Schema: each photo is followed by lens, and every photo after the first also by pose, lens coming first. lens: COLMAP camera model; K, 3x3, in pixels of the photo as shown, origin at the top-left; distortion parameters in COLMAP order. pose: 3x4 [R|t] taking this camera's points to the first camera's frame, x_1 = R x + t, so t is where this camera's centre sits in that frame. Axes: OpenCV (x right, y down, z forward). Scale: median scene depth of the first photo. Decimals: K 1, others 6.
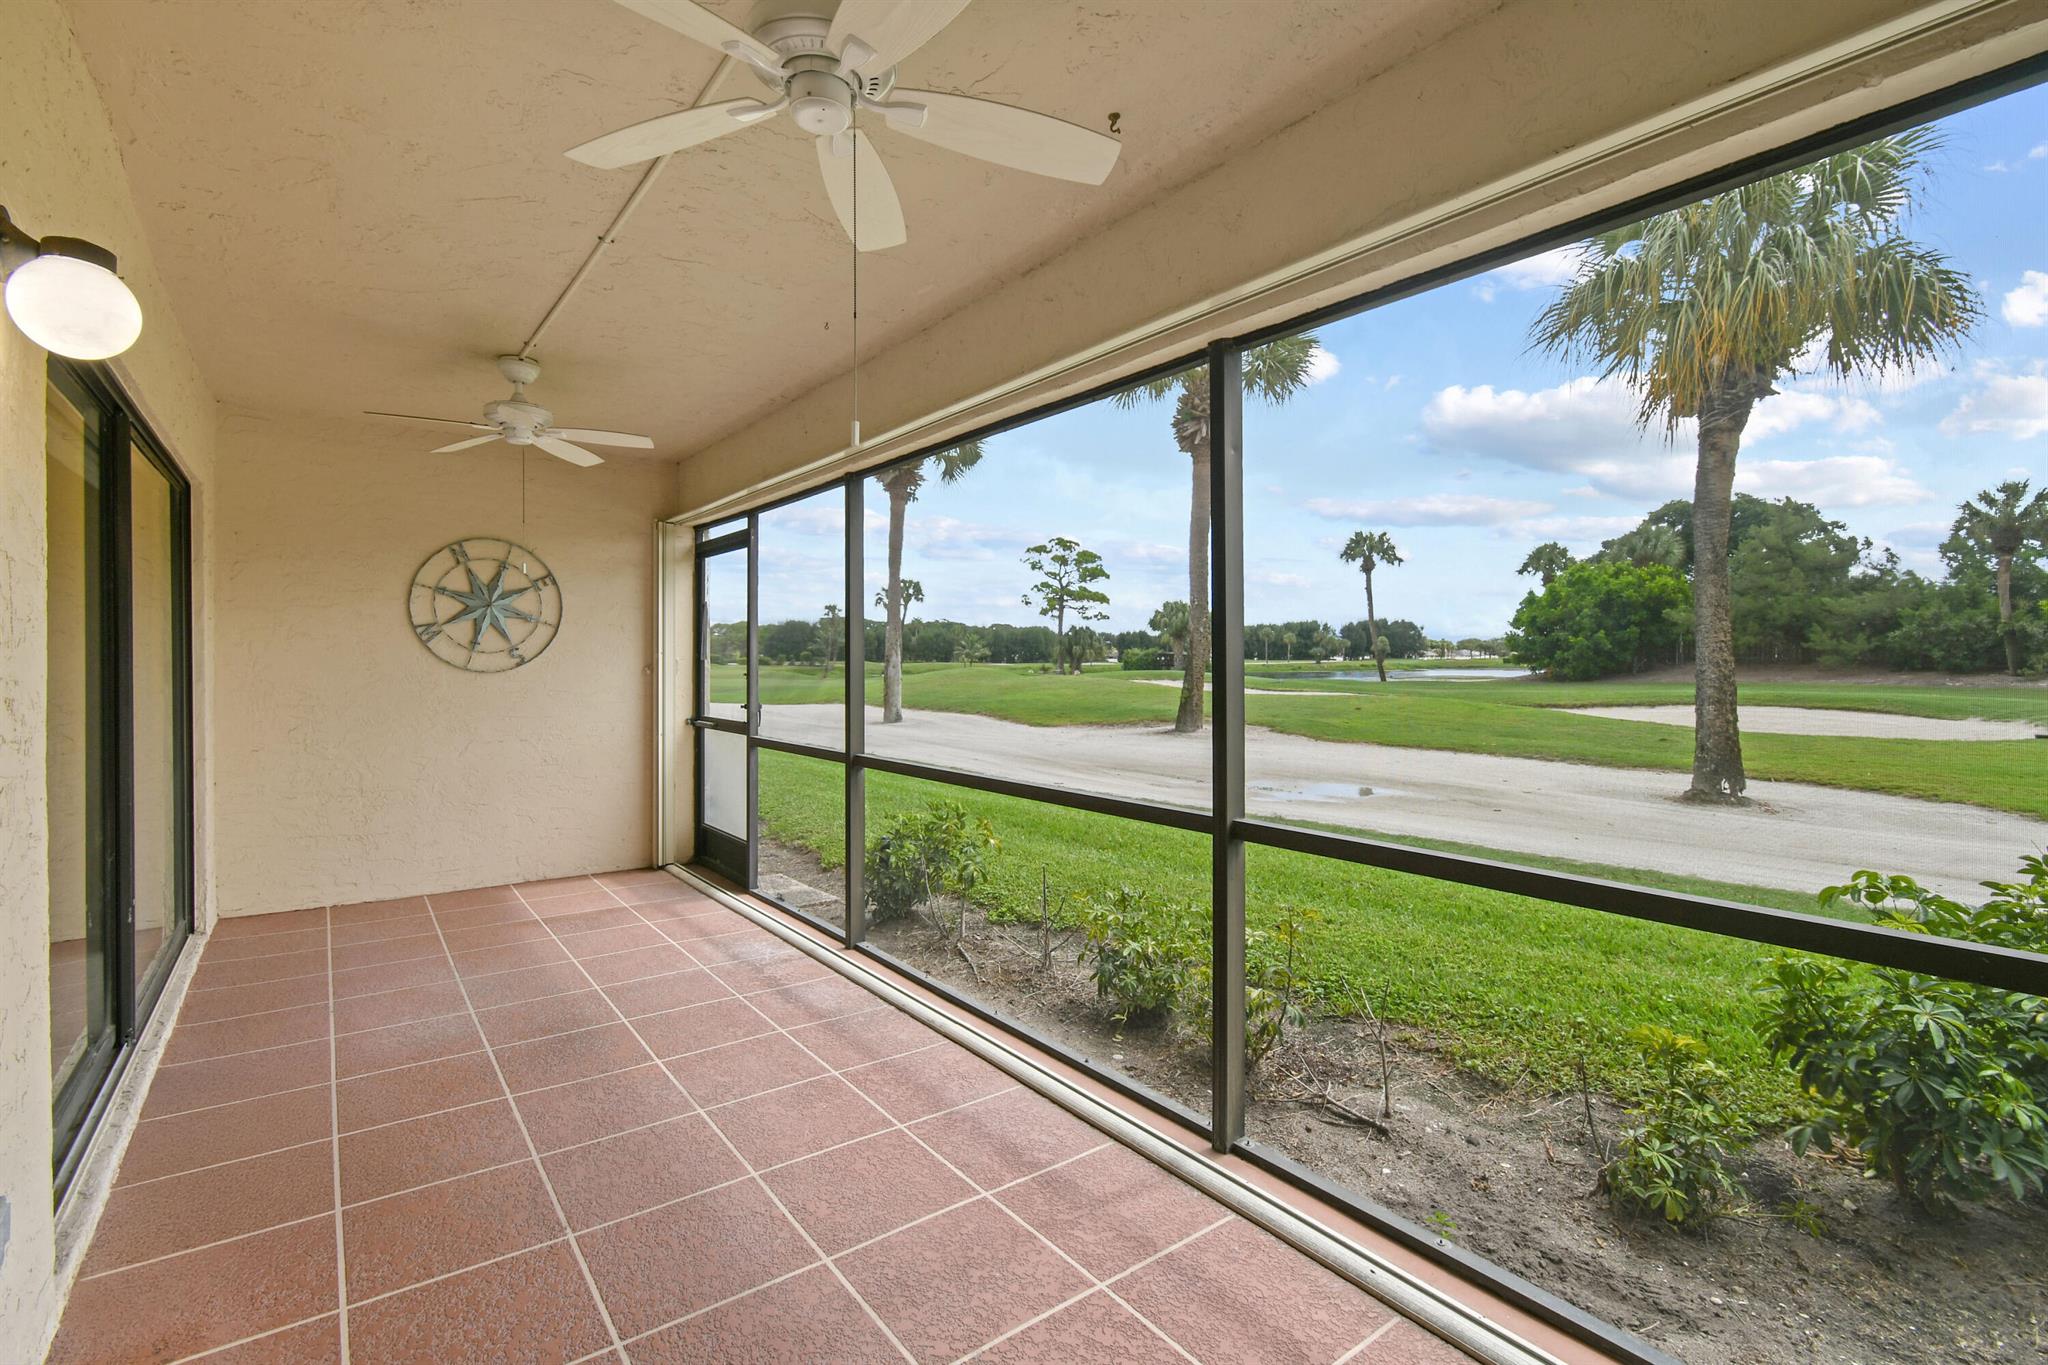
lens RADIAL K [[927.4, 0, 1027.2], [0, 927.4, 656.3], [0, 0, 1]] dist [0.001333, -0.000469]
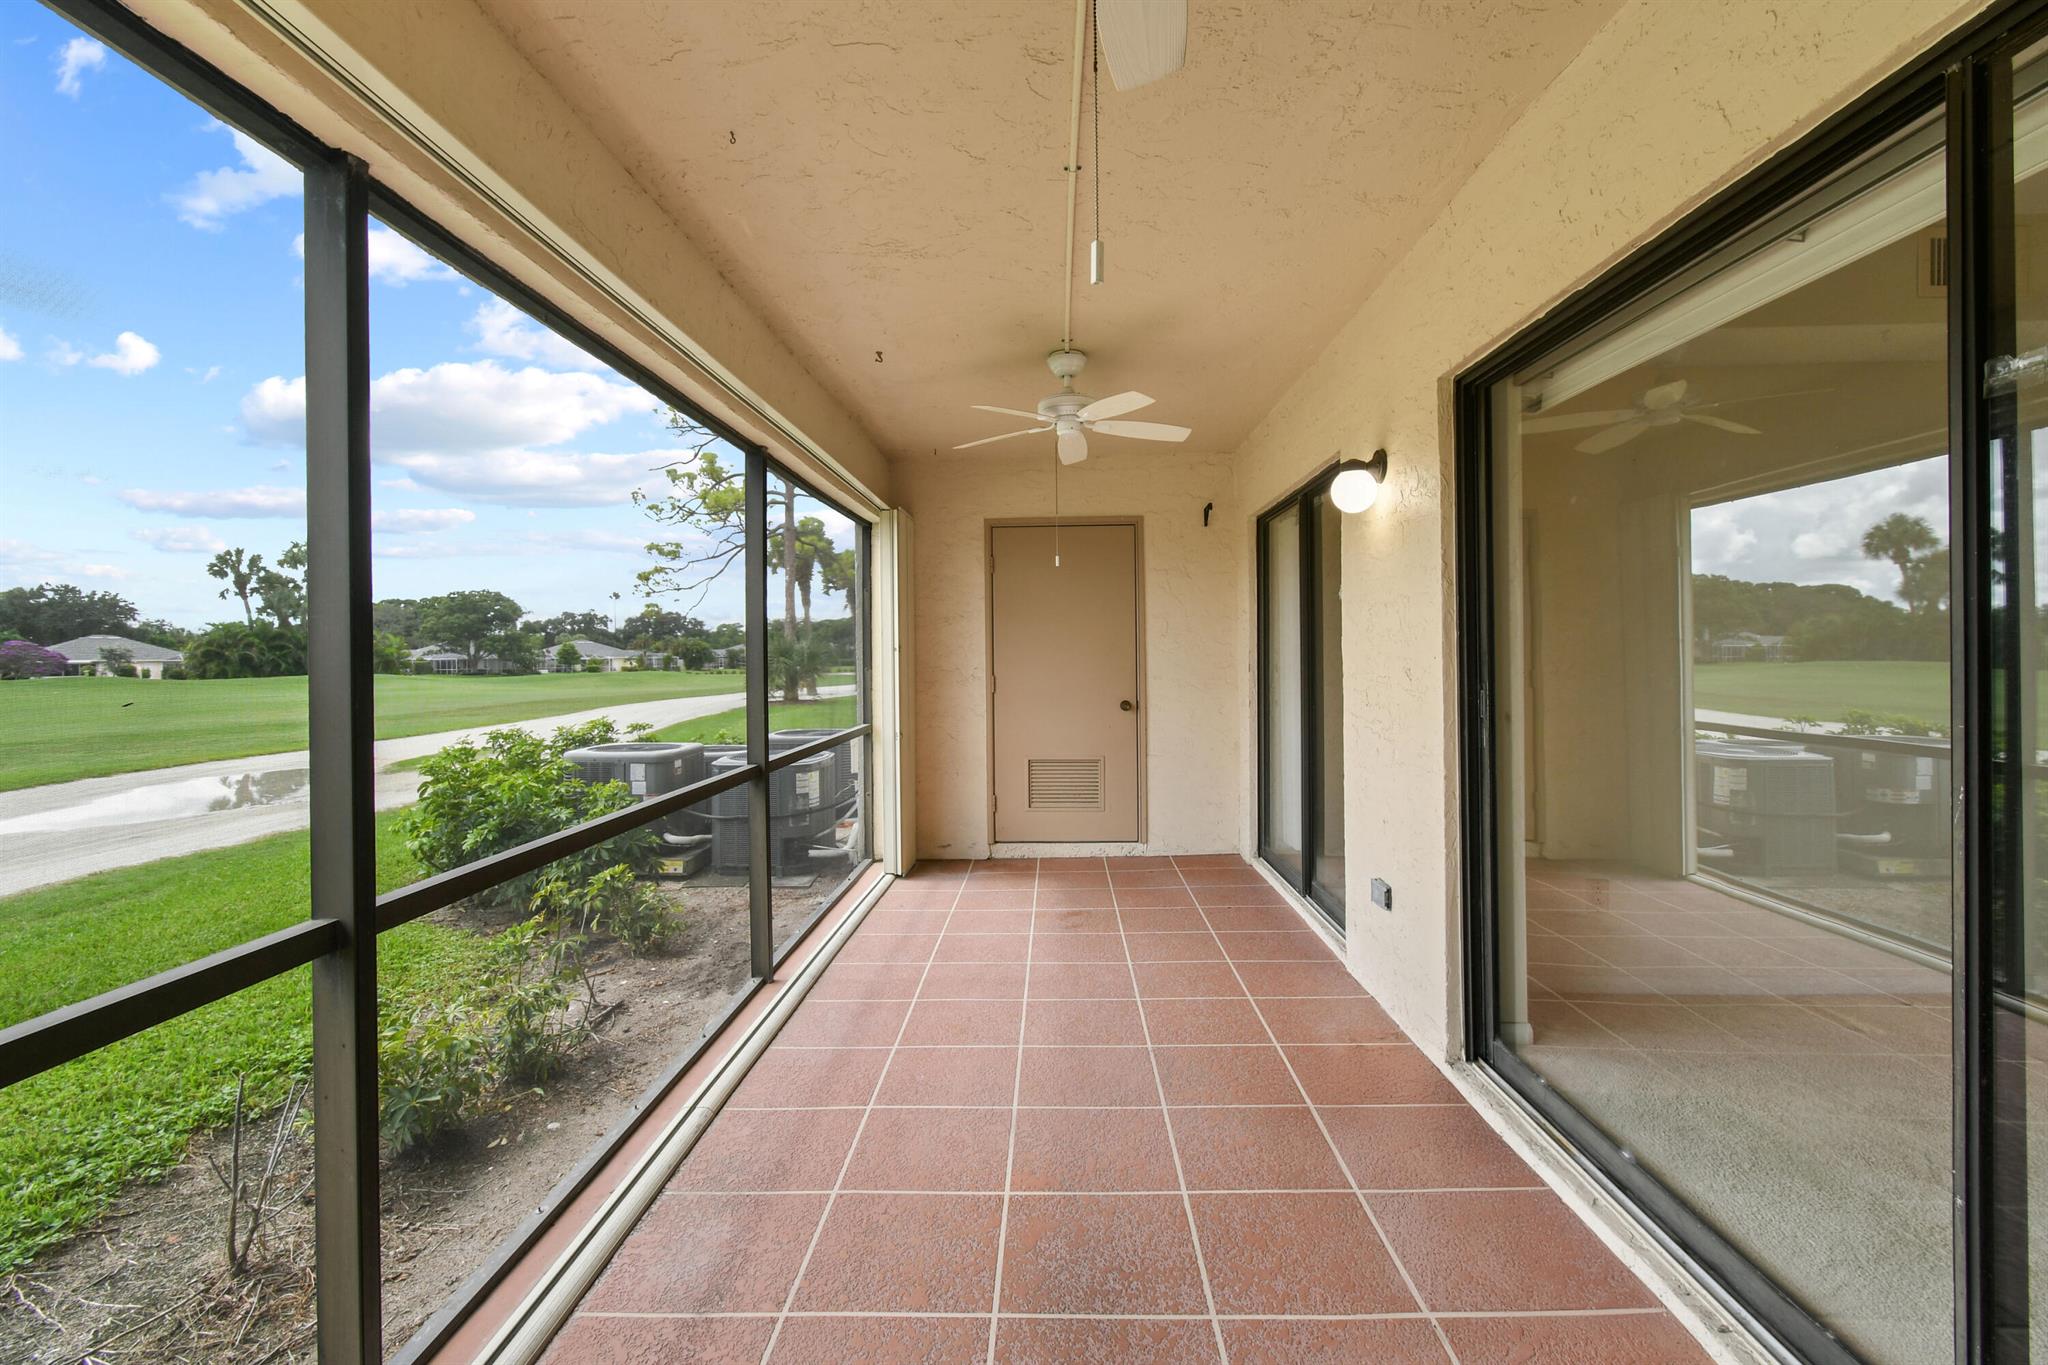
lens RADIAL K [[927.4, 0, 1027.2], [0, 927.4, 656.3], [0, 0, 1]] dist [0.001333, -0.000469]
pose [[-0.774462, 0.010598, 0.632532, -0.915780], [0.011660, 0.999929, -0.002477, 0.009318], [-0.632513, 0.005457, -0.774530, 1.617715]]
